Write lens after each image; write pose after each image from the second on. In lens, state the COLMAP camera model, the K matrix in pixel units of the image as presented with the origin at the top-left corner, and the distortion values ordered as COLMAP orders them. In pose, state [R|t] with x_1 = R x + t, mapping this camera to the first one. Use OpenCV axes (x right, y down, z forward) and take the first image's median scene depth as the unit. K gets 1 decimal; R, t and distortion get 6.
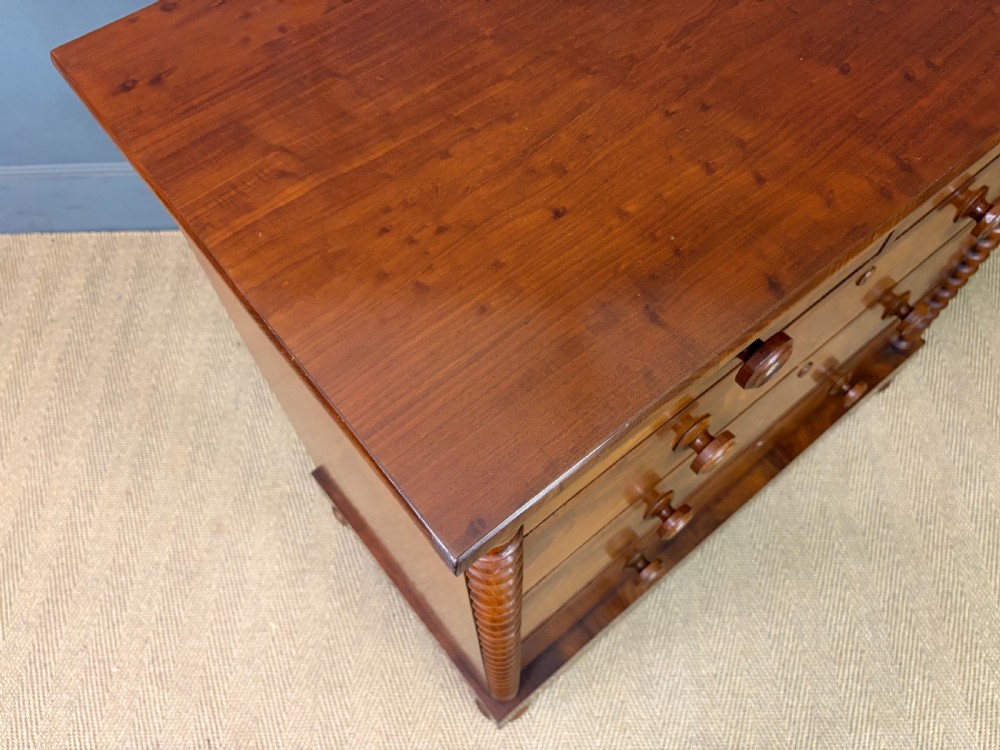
lens RADIAL K [[759.0, 0, 492.2], [0, 759.0, 377.5], [0, 0, 1]] dist [0.047420, -0.066012]
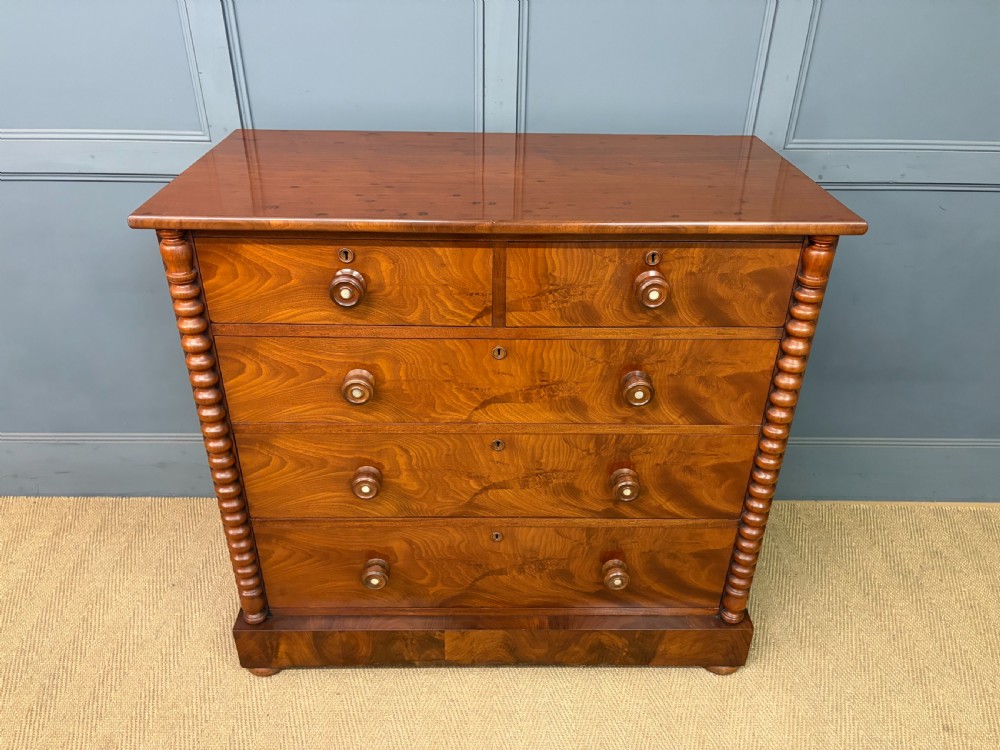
lens RADIAL K [[759.0, 0, 499.5], [0, 759.0, 374.1], [0, 0, 1]] dist [0.047420, -0.066012]
pose [[0.999446, 0.032420, 0.007483, 0.140198], [-0.024154, 0.861629, -0.506964, 0.280927], [-0.022883, 0.506502, 0.861935, -0.135474]]
